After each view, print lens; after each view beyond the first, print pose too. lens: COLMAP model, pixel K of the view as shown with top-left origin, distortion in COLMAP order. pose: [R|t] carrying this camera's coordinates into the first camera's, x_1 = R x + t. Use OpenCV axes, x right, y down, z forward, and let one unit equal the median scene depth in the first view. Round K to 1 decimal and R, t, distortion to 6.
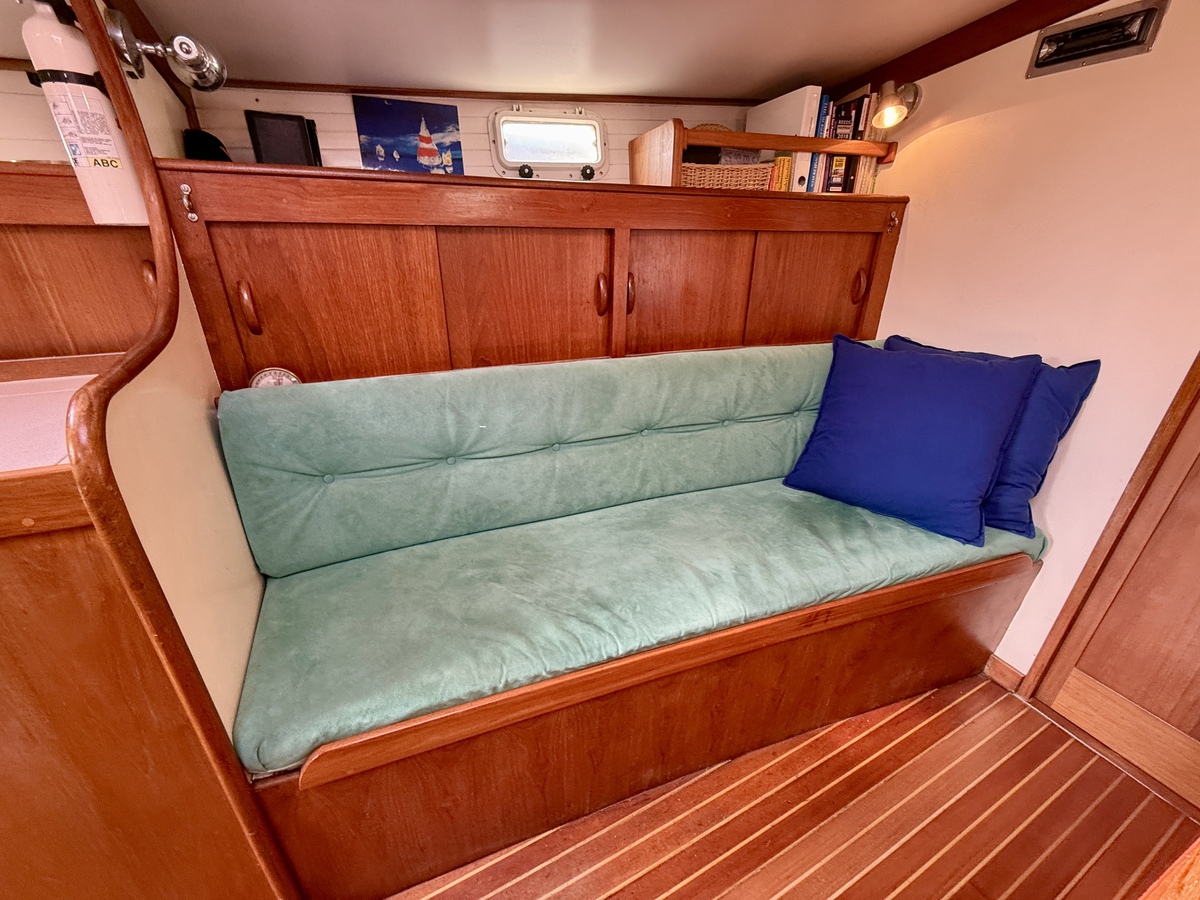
lens RADIAL K [[479.5, 0, 601.8], [0, 479.5, 450.1], [0, 0, 1]] dist [0.000572, -0.000533]
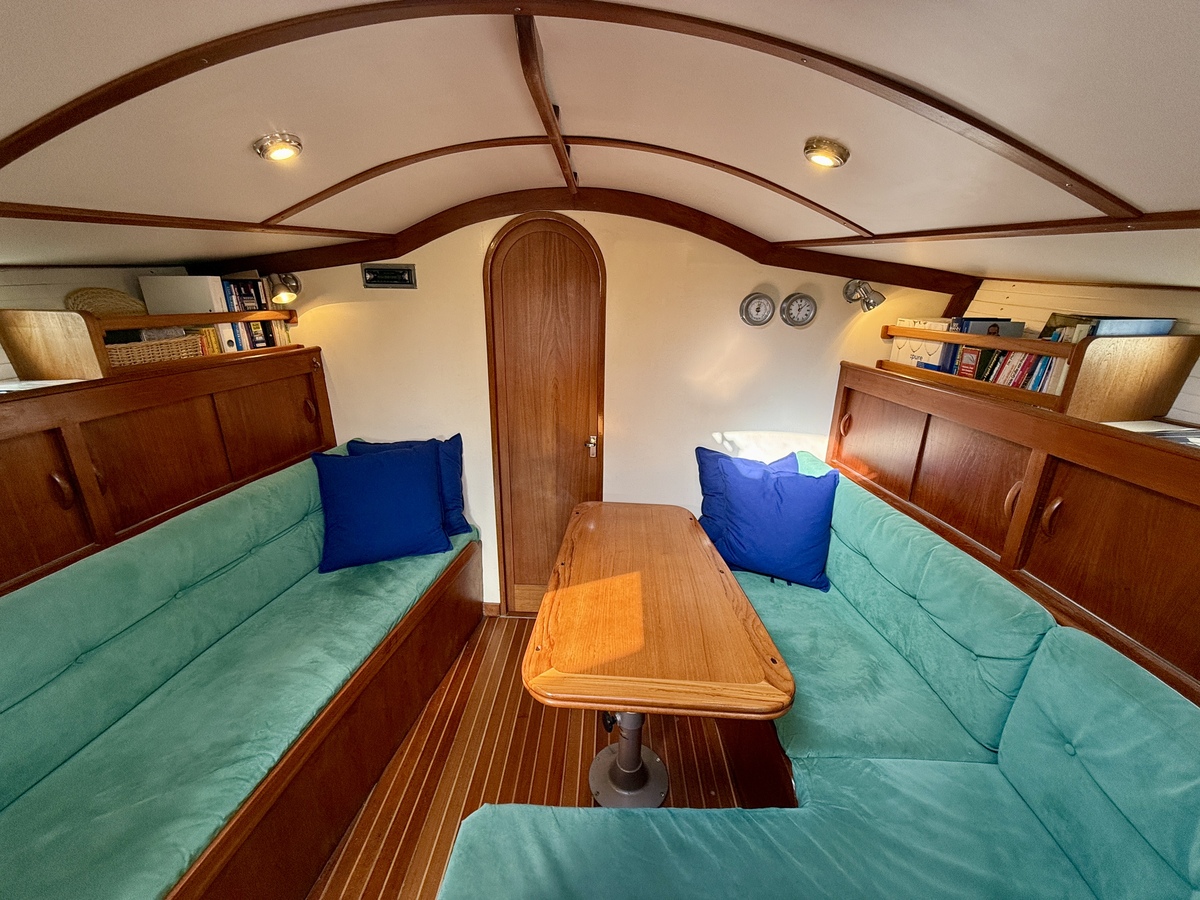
lens RADIAL K [[479.5, 0, 601.8], [0, 479.5, 450.1], [0, 0, 1]] dist [0.000572, -0.000533]
pose [[0.467227, -0.279551, 0.838779, -0.281235], [0.355134, 0.928141, 0.111513, -0.123040], [-0.809678, 0.245777, 0.532931, -0.409341]]
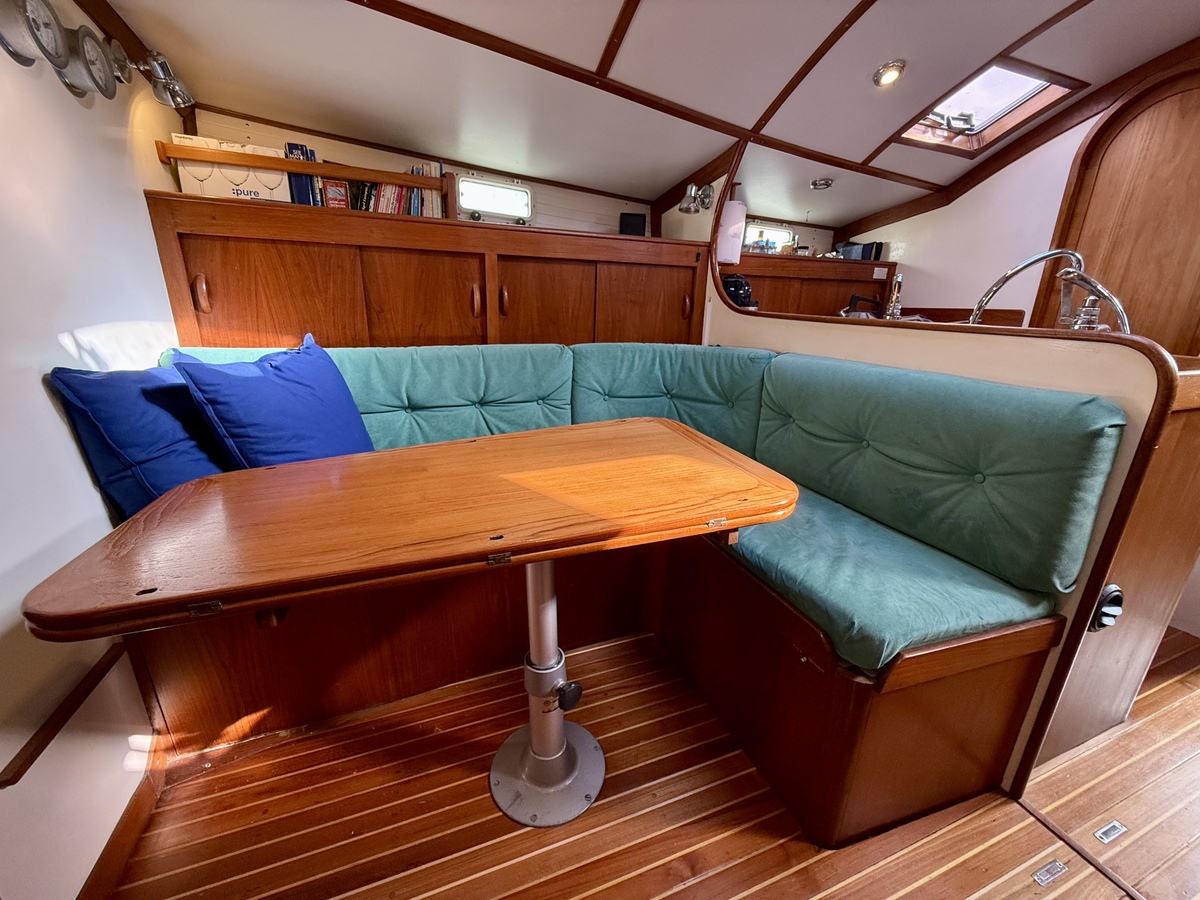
lens RADIAL K [[481.6, 0, 600.0], [0, 481.6, 450.0], [0, 0, 1]] dist [0.001857, 0.000555]
pose [[-0.994975, -0.062154, 0.078502, 0.501452], [0.006345, 0.743301, 0.668927, -0.201941], [-0.099927, 0.666064, -0.739171, 0.767873]]
